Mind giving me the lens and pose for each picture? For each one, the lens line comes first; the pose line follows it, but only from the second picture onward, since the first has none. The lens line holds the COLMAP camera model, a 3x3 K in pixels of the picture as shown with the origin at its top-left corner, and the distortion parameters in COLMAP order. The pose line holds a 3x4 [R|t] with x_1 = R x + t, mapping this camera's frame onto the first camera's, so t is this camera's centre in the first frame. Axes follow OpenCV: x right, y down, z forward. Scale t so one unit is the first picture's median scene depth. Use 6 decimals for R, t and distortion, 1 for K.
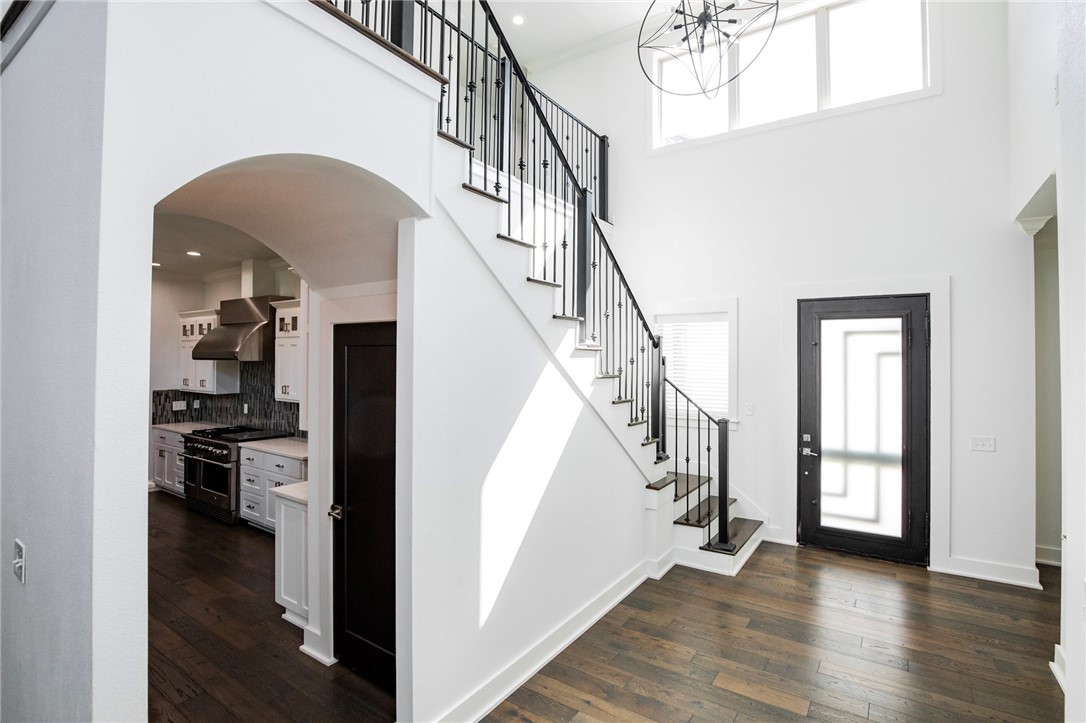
lens RADIAL K [[520.4, 0, 551.9], [0, 520.4, 349.9], [0, 0, 1]] dist [-0.030005, -0.000077]
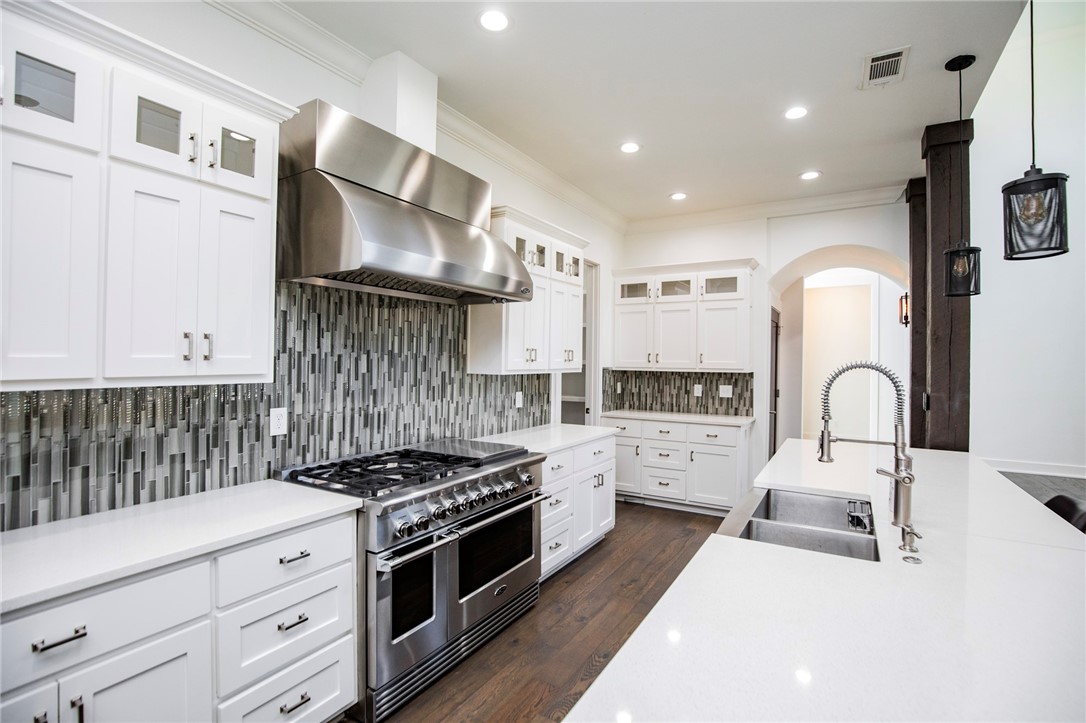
lens RADIAL K [[505.5, 0, 555.3], [0, 505.5, 358.6], [0, 0, 1]] dist [-0.028473, 0.000657]
pose [[-0.062730, -0.004546, 0.998020, -1.261380], [-0.029717, 0.999555, 0.002685, 0.087036], [-0.997588, -0.029489, -0.062837, 1.115295]]
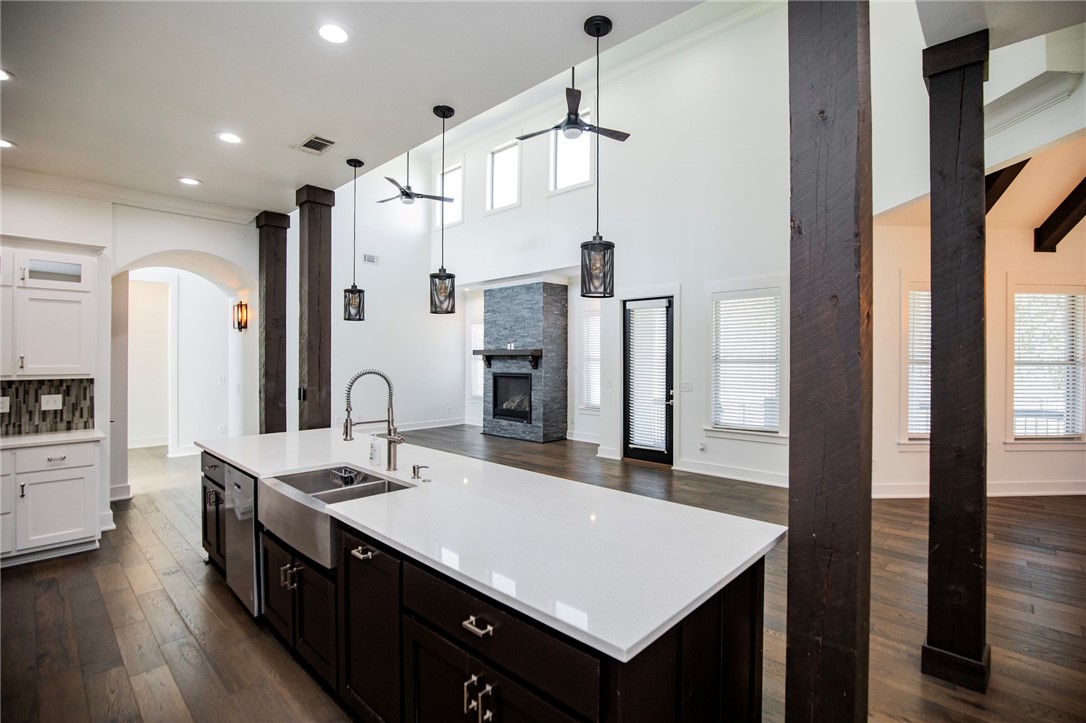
lens RADIAL K [[507.9, 0, 543.0], [0, 507.9, 361.5], [0, 0, 1]] dist [0.002766, 0.000393]
pose [[-0.985467, -0.009604, 0.169593, -1.191575], [-0.011185, 0.999902, -0.008366, 0.076375], [-0.169496, -0.010141, -0.985479, 1.406303]]
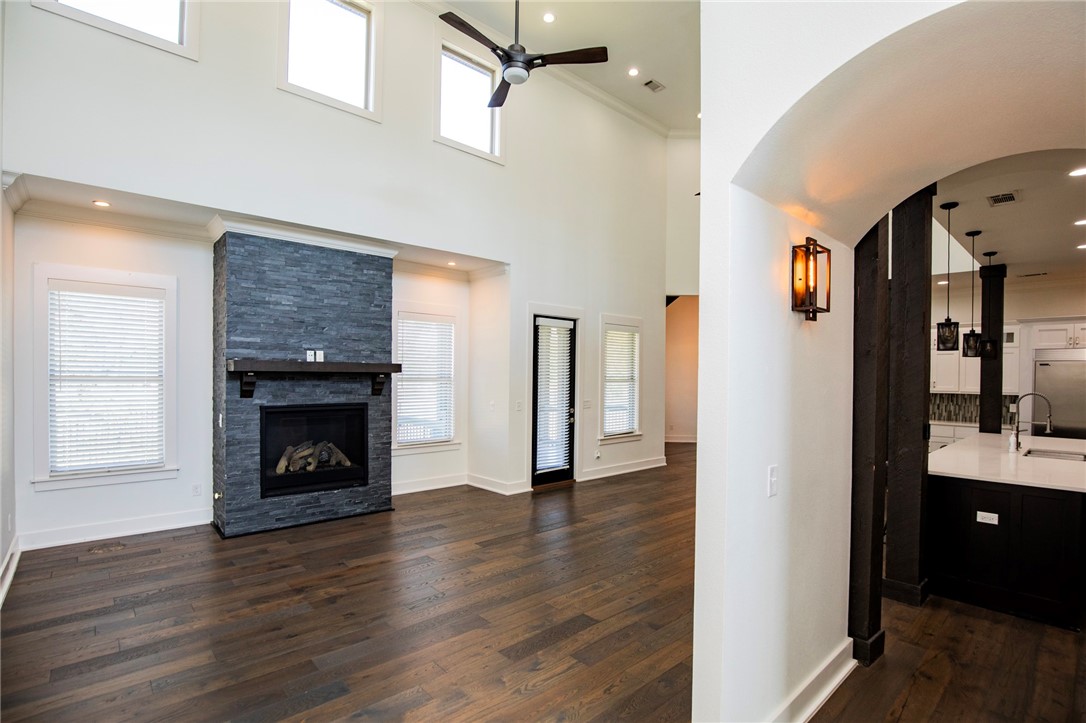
lens RADIAL K [[519.1, 0, 553.4], [0, 519.1, 381.8], [0, 0, 1]] dist [-0.023868, 0.001662]
pose [[-0.237060, 0.004334, -0.971485, 0.178668], [0.005337, 0.999981, 0.003159, 0.056998], [0.971480, -0.004436, -0.237079, 0.263783]]
